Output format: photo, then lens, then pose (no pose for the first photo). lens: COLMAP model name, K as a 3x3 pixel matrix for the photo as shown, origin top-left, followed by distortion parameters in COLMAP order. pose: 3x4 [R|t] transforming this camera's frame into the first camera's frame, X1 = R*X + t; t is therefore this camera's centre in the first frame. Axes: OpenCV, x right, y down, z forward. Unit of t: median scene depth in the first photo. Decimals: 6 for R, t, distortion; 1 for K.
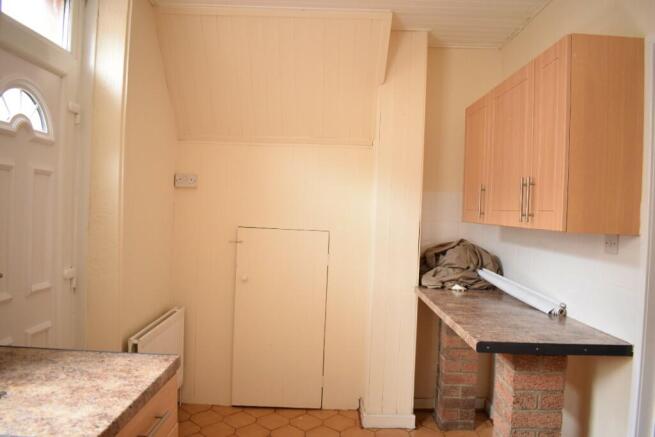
lens RADIAL K [[516.7, 0, 318.8], [0, 516.7, 218.0], [0, 0, 1]] dist [-0.002001, -0.206972]
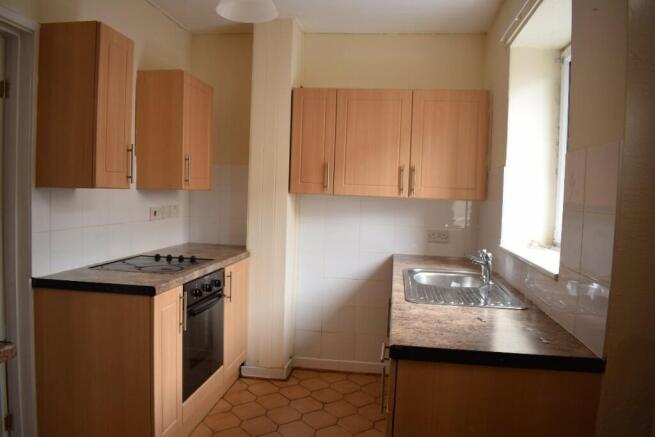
lens RADIAL K [[516.7, 0, 318.8], [0, 516.7, 218.0], [0, 0, 1]] dist [-0.002001, -0.206972]
pose [[-0.988346, -0.076649, 0.131521, -0.281936], [-0.067839, 0.995223, 0.070213, -0.028248], [-0.136275, 0.060473, -0.988824, 2.227493]]
